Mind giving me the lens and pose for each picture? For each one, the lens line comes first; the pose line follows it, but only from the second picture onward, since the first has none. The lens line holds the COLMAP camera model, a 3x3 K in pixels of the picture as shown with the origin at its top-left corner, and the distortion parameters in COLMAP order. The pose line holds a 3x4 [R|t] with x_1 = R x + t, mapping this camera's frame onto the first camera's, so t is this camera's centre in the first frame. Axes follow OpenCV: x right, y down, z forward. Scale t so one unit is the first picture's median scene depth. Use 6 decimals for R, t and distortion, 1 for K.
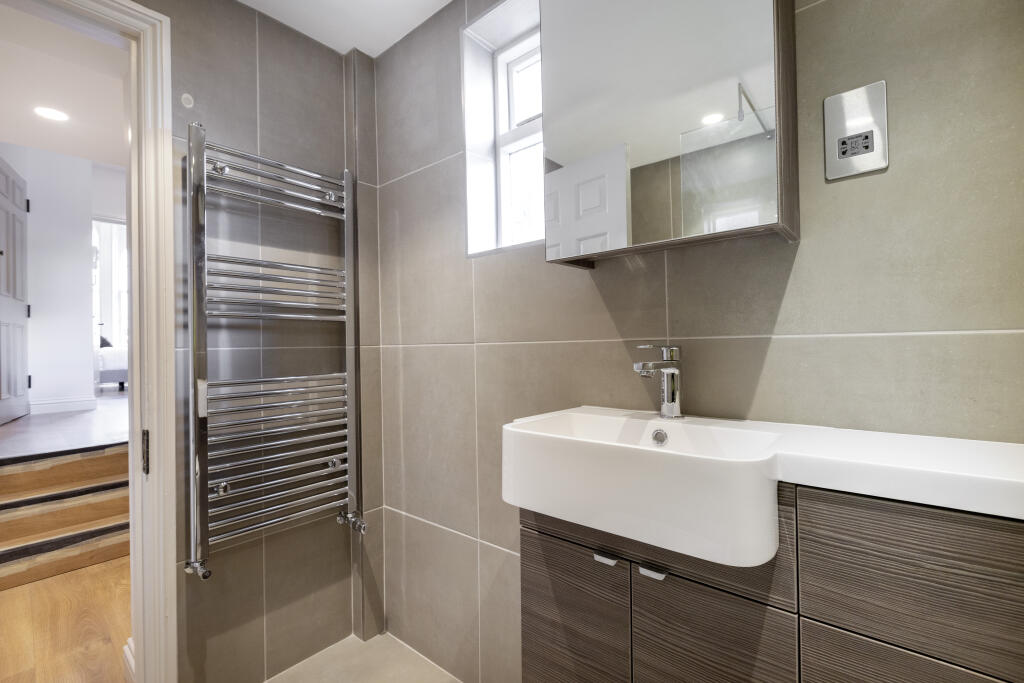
lens RADIAL K [[452.3, 0, 512.4], [0, 452.3, 342.9], [0, 0, 1]] dist [0.000674, -0.000364]
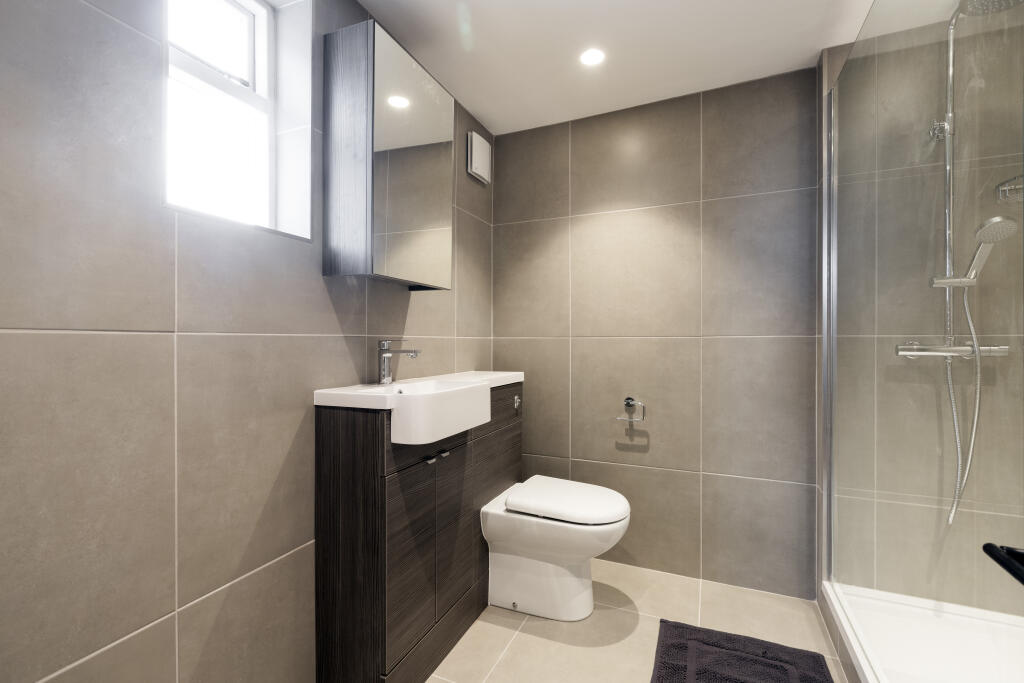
lens RADIAL K [[452.3, 0, 512.4], [0, 452.3, 342.9], [0, 0, 1]] dist [0.000674, -0.000364]
pose [[-0.294651, 0.012506, 0.955523, -1.359625], [-0.001148, 0.999909, -0.013441, 0.038582], [-0.955604, -0.005057, -0.294610, 1.057073]]
